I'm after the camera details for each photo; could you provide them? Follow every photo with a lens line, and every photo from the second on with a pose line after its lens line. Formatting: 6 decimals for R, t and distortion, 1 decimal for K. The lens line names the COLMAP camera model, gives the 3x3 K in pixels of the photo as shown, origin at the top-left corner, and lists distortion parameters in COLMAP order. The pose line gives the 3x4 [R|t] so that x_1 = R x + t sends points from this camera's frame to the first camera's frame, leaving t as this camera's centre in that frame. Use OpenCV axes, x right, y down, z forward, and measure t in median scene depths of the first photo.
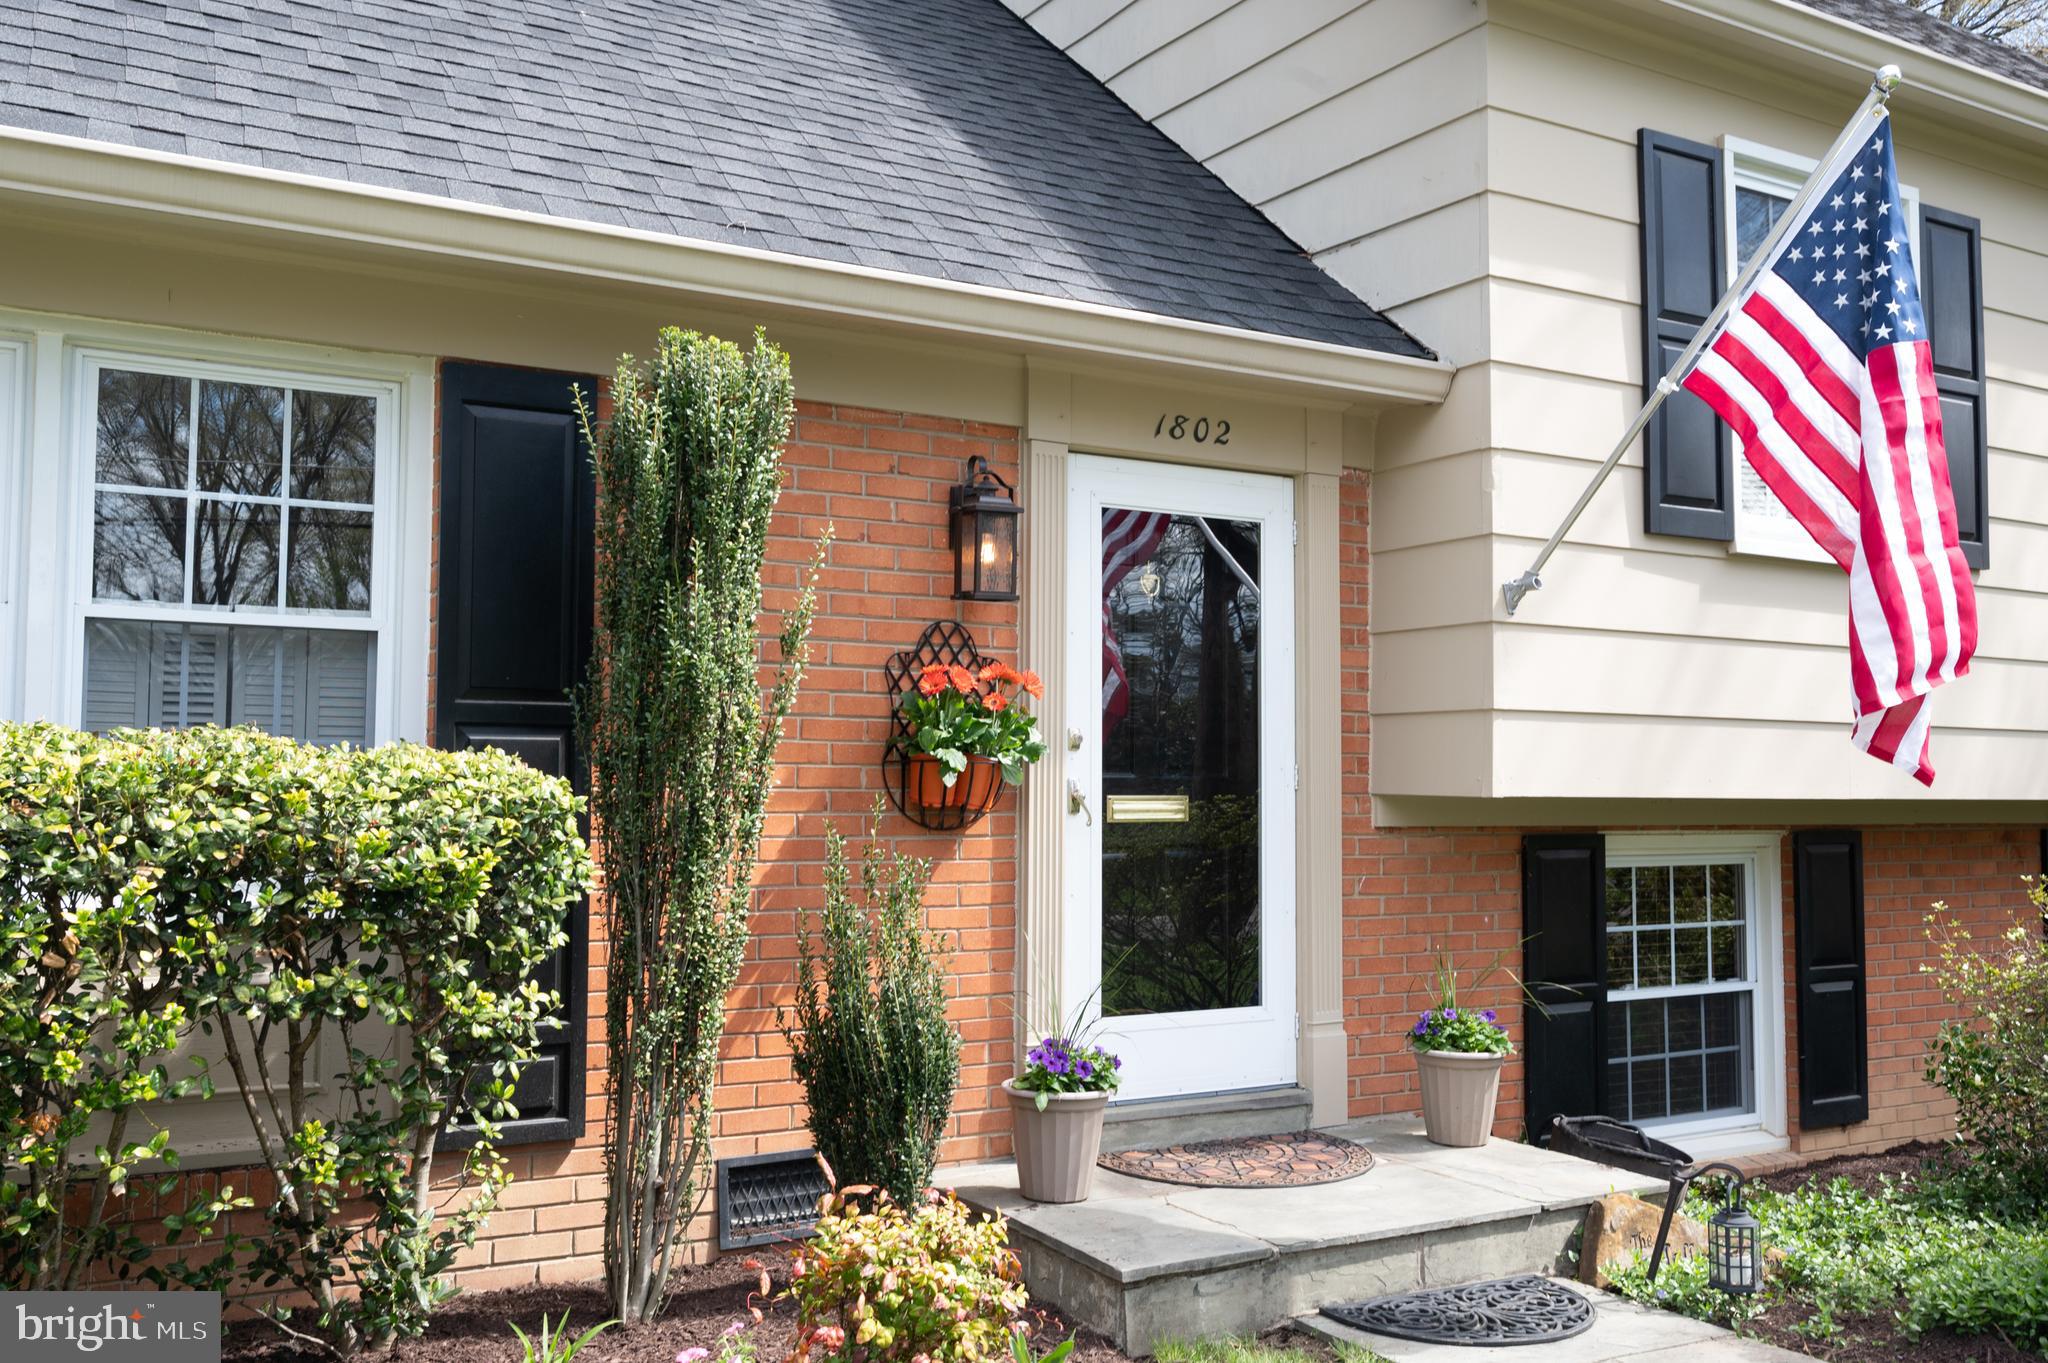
lens RADIAL K [[1799.6, 0, 1024.0], [0, 1799.6, 681.5], [0, 0, 1]] dist [0.002572, 0.000117]
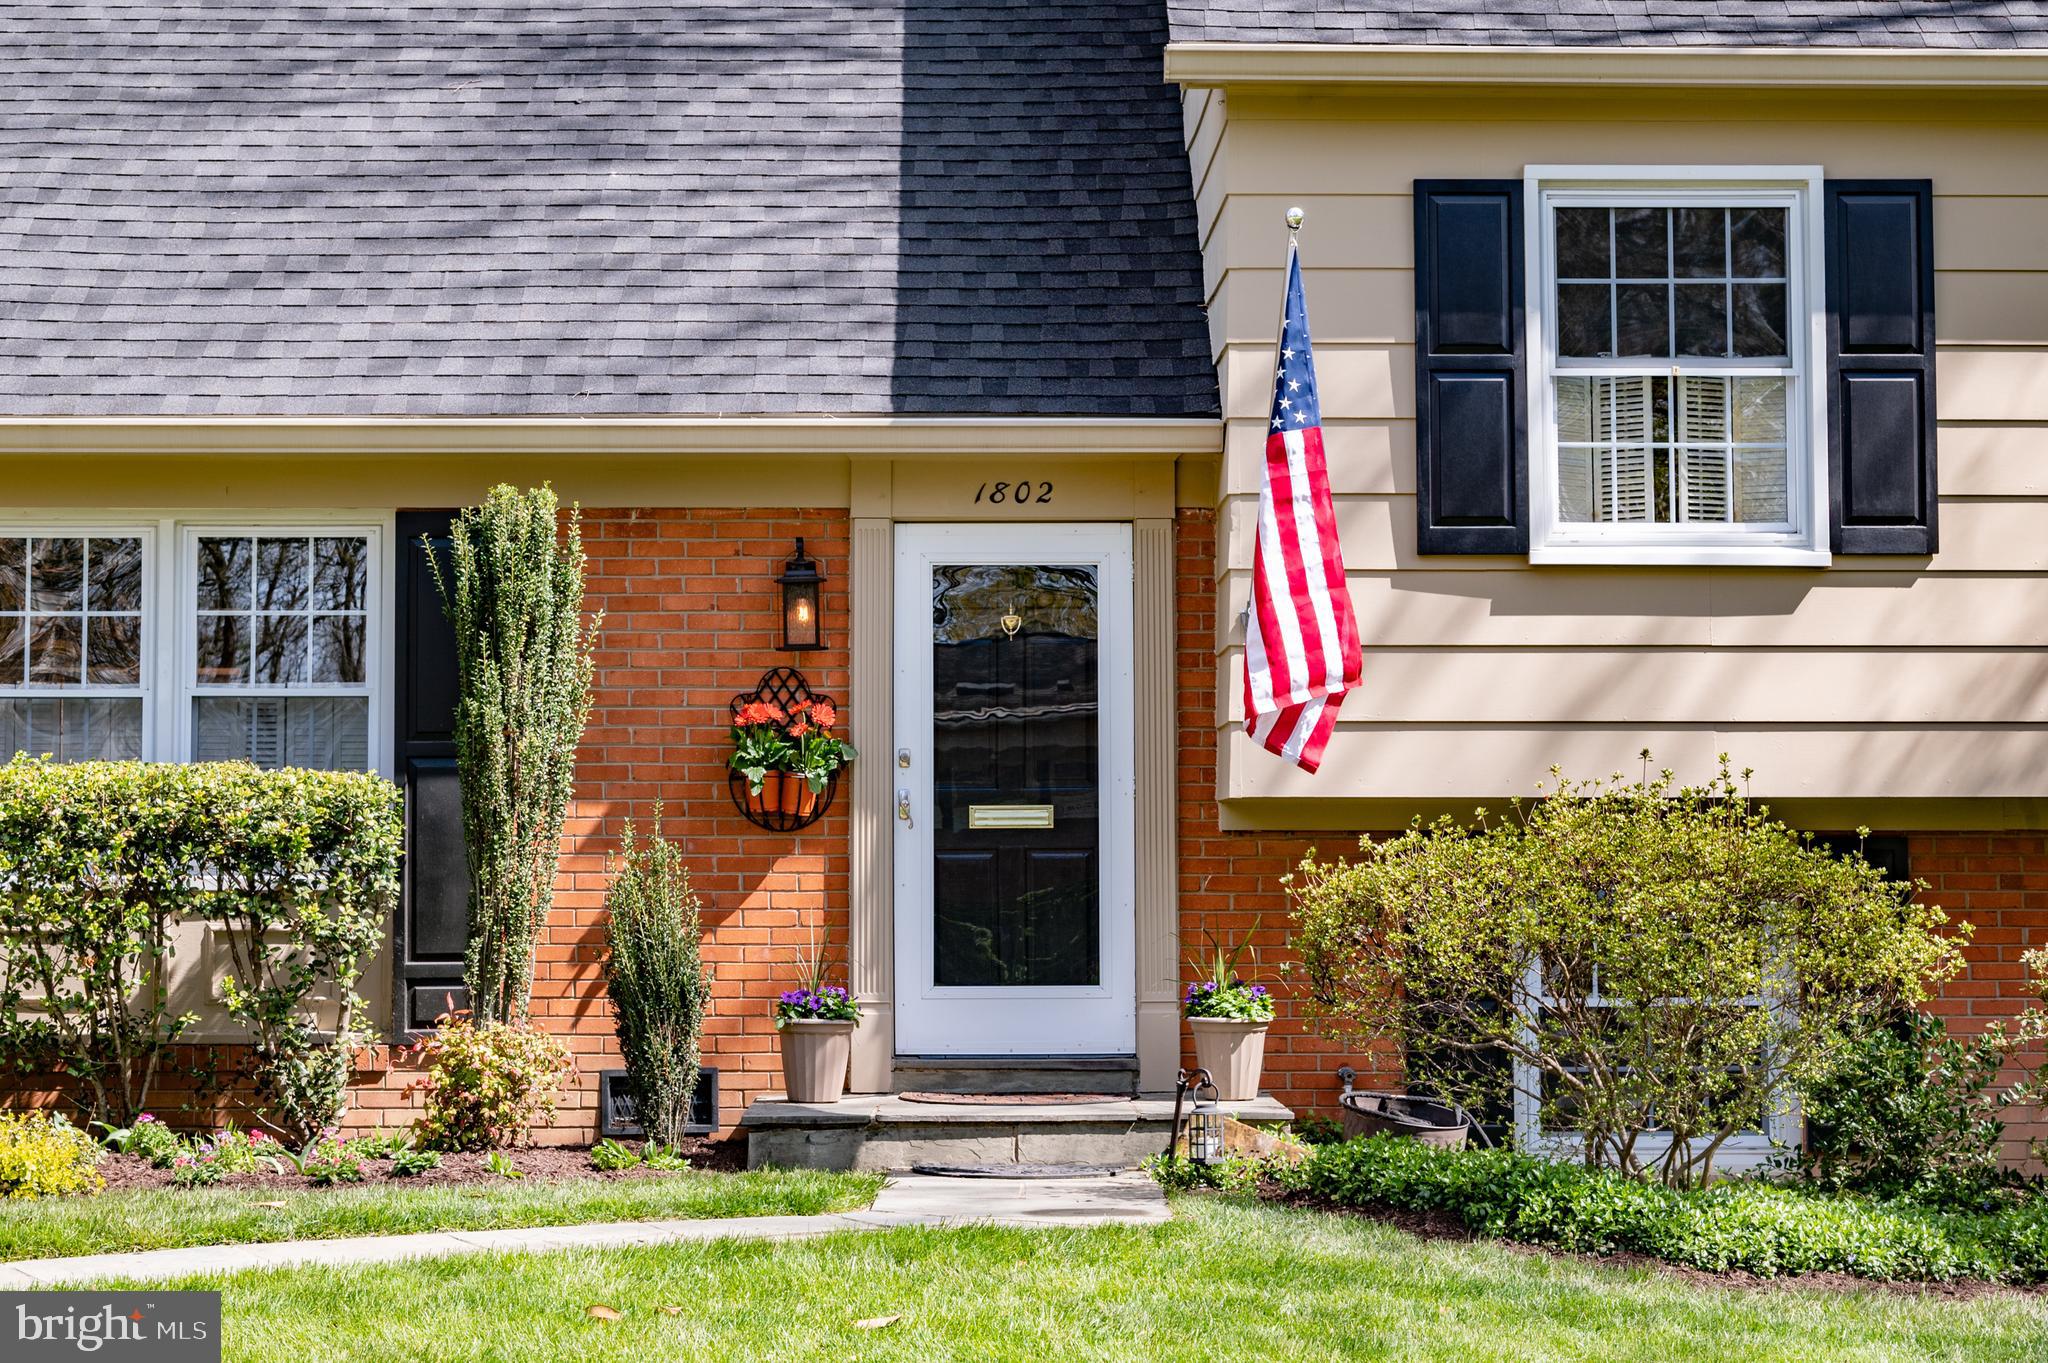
lens RADIAL K [[4059.8, 0, 1024.0], [0, 4059.8, 681.5], [0, 0, 1]] dist [0.062460, 0.129784]
pose [[0.866042, -0.037623, -0.498553, 1.528129], [0.036185, 0.999266, -0.012553, 0.018214], [0.498660, -0.007168, 0.866768, -1.400456]]
